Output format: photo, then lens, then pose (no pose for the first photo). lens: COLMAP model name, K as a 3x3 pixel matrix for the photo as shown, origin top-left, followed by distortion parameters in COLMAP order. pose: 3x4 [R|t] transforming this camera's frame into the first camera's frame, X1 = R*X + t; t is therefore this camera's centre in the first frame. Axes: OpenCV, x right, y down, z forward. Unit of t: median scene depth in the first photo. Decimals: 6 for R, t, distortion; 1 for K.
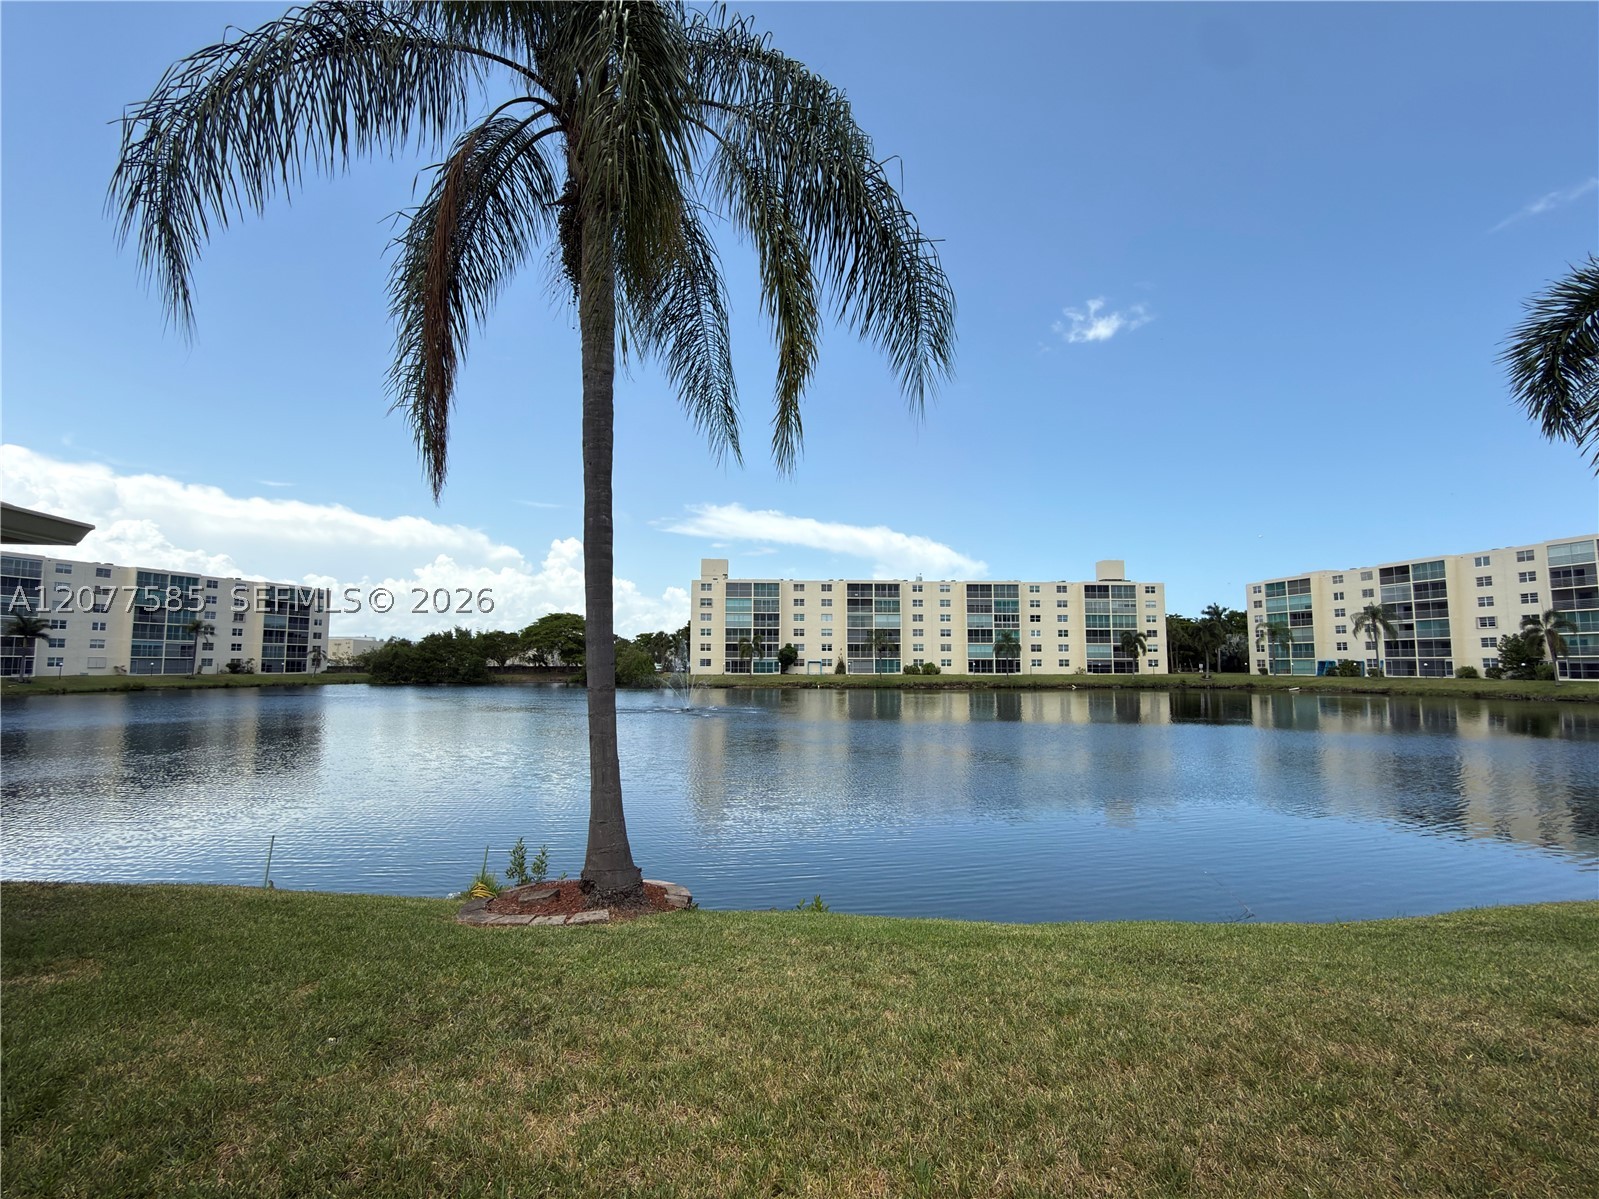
lens RADIAL K [[742.9, 0, 787.5], [0, 742.9, 587.3], [0, 0, 1]] dist [0.002982, 0.000152]
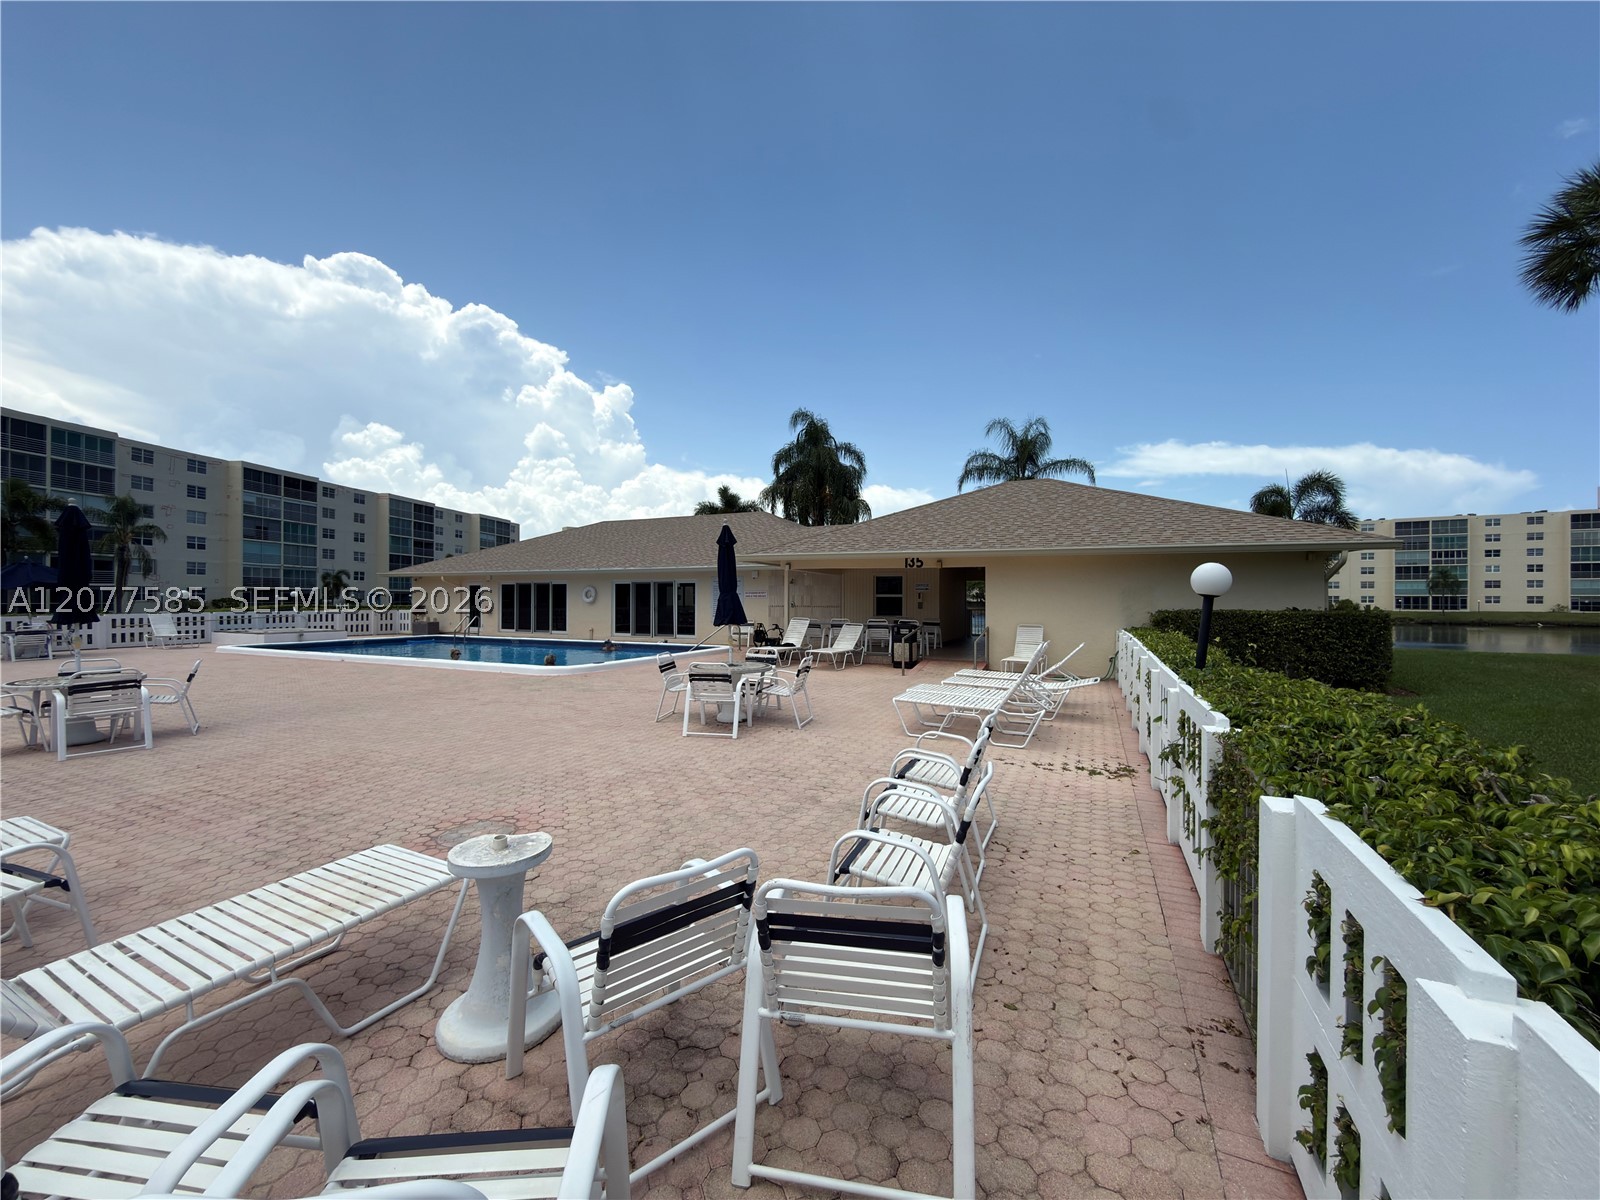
lens RADIAL K [[642.8, 0, 803.0], [0, 642.8, 601.9], [0, 0, 1]] dist [0.002764, 0.000170]
pose [[0.830080, 0.003834, -0.557631, 0.060769], [0.055218, 0.994497, 0.089035, -0.018870], [0.554904, -0.104698, 0.825300, -0.183262]]
